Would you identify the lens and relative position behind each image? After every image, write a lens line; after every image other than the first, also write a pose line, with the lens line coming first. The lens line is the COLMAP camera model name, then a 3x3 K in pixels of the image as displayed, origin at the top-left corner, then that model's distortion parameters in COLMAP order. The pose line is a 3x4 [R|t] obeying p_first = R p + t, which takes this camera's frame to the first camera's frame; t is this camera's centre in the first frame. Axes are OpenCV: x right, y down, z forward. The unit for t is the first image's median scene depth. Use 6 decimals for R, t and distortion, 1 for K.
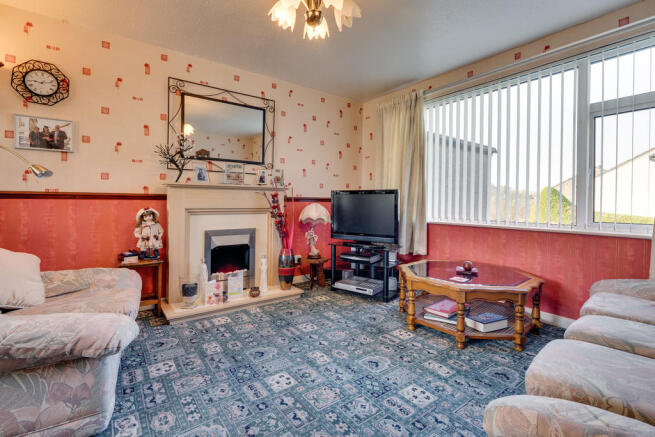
lens RADIAL K [[298.2, 0, 325.6], [0, 298.2, 203.8], [0, 0, 1]] dist [-0.001357, -0.000209]
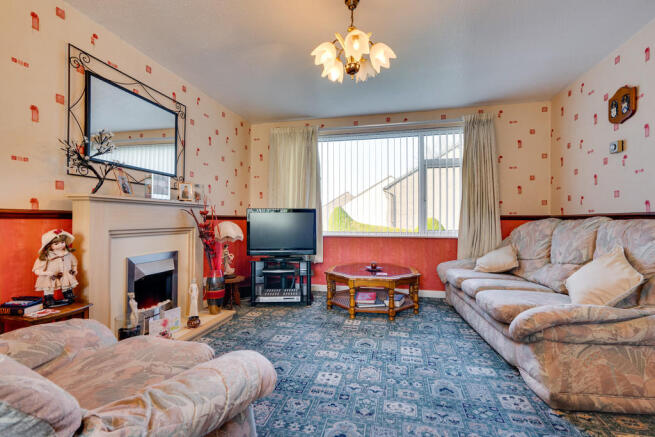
lens RADIAL K [[292.2, 0, 325.4], [0, 292.2, 216.1], [0, 0, 1]] dist [0.023072, -0.000299]
pose [[0.772610, -0.001425, 0.634879, -0.513962], [0.010938, 0.999879, -0.011066, -0.005032], [-0.634786, 0.015494, 0.772532, 0.078900]]
